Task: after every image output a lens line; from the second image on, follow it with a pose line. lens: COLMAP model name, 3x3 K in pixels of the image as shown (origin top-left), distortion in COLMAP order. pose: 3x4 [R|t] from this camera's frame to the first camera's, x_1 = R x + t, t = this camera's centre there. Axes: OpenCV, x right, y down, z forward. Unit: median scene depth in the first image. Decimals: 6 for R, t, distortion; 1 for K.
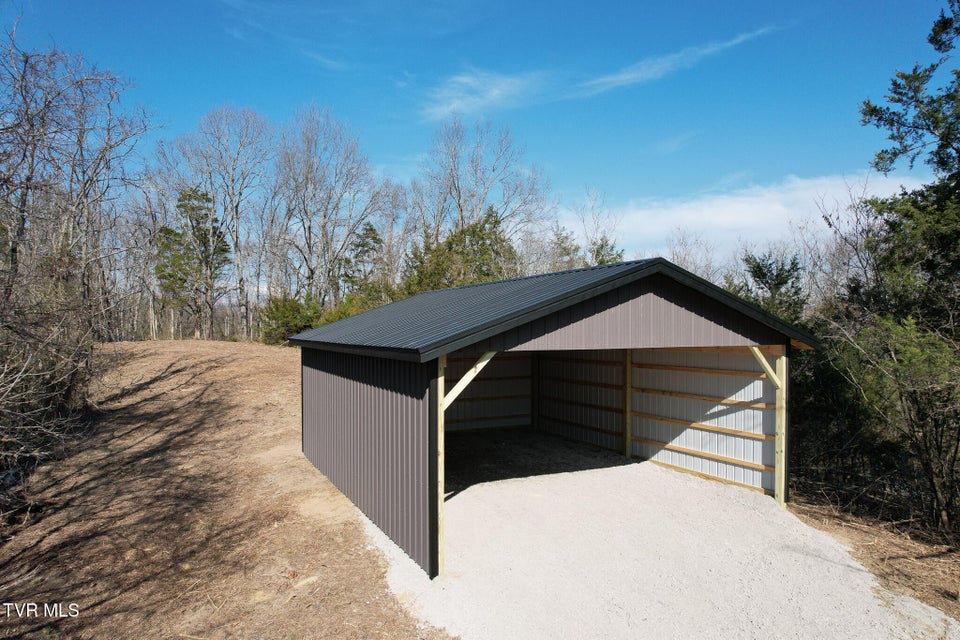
lens RADIAL K [[606.8, 0, 470.1], [0, 606.8, 329.4], [0, 0, 1]] dist [-0.022000, 0.009061]
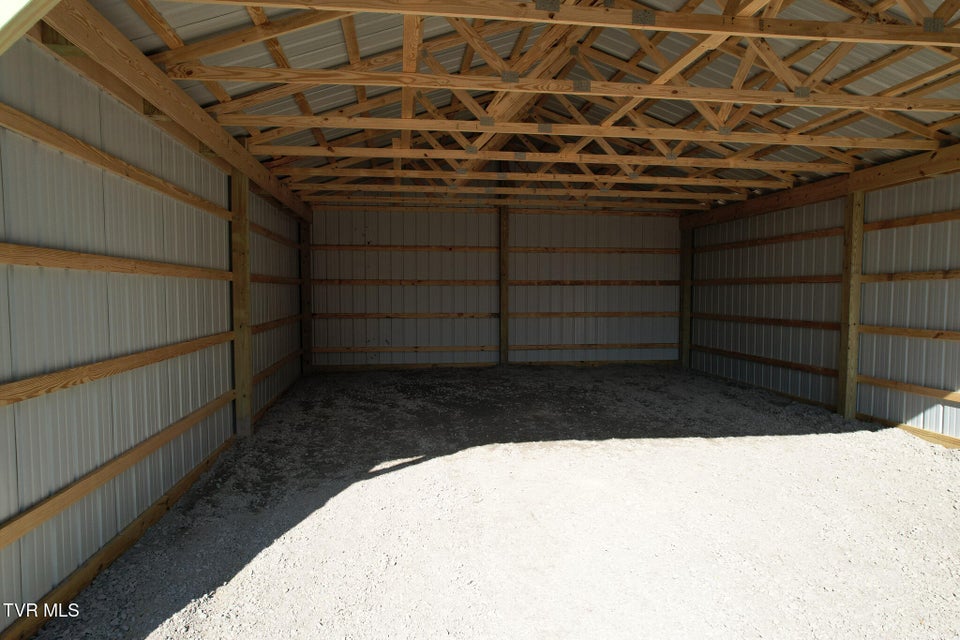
lens RADIAL K [[606.8, 0, 476.0], [0, 606.8, 317.6], [0, 0, 1]] dist [-0.022000, 0.009061]
pose [[0.947051, 0.015540, -0.320706, 0.119985], [-0.000802, 0.998940, 0.046034, 0.099513], [0.321081, -0.043339, 0.946060, 0.413845]]
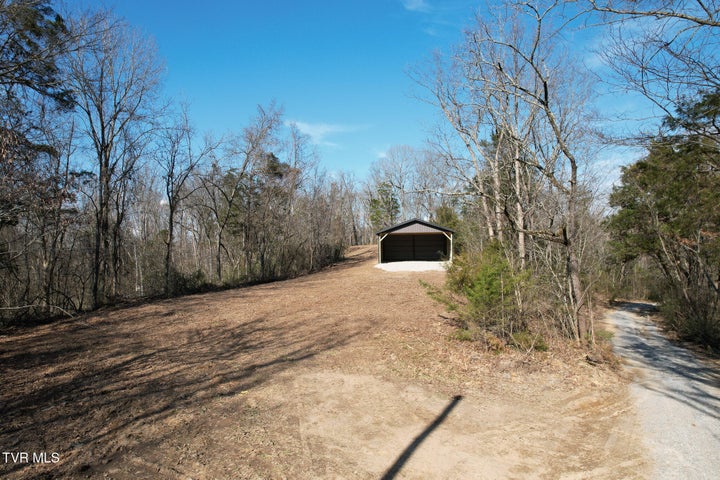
lens RADIAL K [[455.1, 0, 357.8], [0, 455.1, 244.1], [0, 0, 1]] dist [-0.022000, 0.009061]
pose [[0.850480, -0.024545, -0.525434, 1.439592], [0.019362, 0.999695, -0.015359, 0.133180], [0.525651, 0.002889, 0.850696, -2.136522]]
